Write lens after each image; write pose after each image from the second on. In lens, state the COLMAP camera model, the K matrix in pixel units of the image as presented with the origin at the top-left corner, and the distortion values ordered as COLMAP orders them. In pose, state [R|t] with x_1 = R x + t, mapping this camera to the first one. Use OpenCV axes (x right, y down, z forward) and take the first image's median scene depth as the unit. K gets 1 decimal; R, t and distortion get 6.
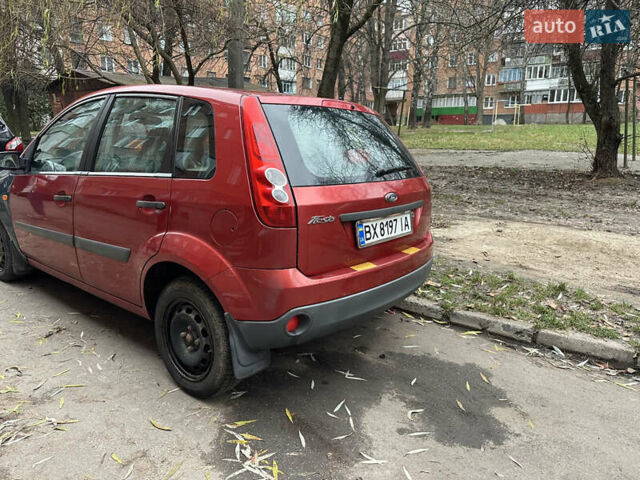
lens RADIAL K [[445.0, 0, 317.0], [0, 445.0, 241.6], [0, 0, 1]] dist [0.035856, -0.044861]
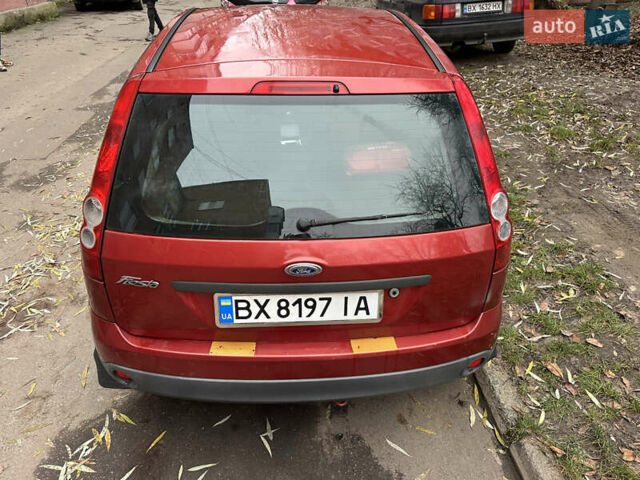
lens RADIAL K [[445.0, 0, 317.0], [0, 445.0, 241.6], [0, 0, 1]] dist [0.035856, -0.044861]
pose [[0.678492, 0.378573, -0.629549, 0.502596], [-0.159019, 0.912355, 0.377255, -0.336149], [0.717190, -0.155854, 0.679226, 0.561387]]
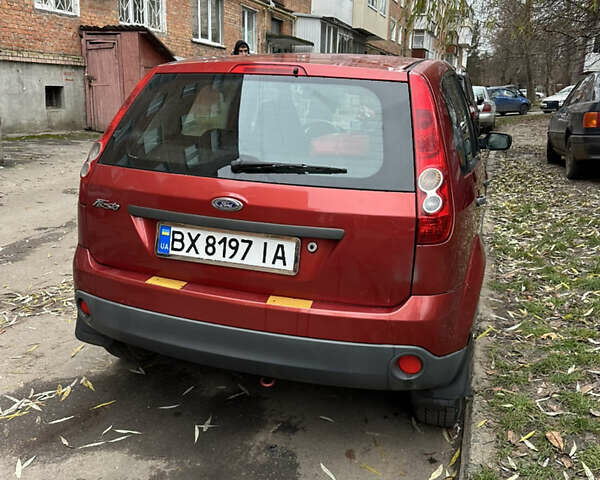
lens RADIAL K [[553.3, 0, 302.9], [0, 553.3, 237.6], [0, 0, 1]] dist [0.069399, -0.110119]
pose [[0.366846, 0.224121, -0.902881, 0.903468], [-0.233055, 0.961737, 0.144040, -0.182878], [0.900616, 0.157580, 0.405042, 0.710663]]
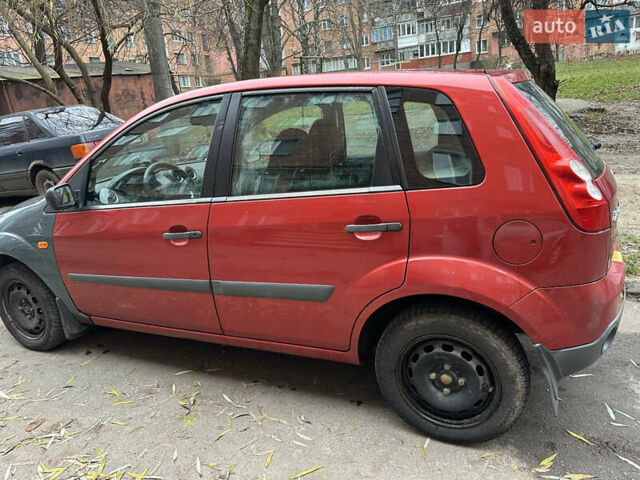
lens RADIAL K [[445.0, 0, 317.0], [0, 445.0, 241.6], [0, 0, 1]] dist [0.035856, -0.044861]
pose [[0.961642, -0.175266, 0.211015, -0.573393], [0.162575, 0.983749, 0.076201, -0.121933], [-0.220941, -0.038973, 0.974508, 0.225579]]
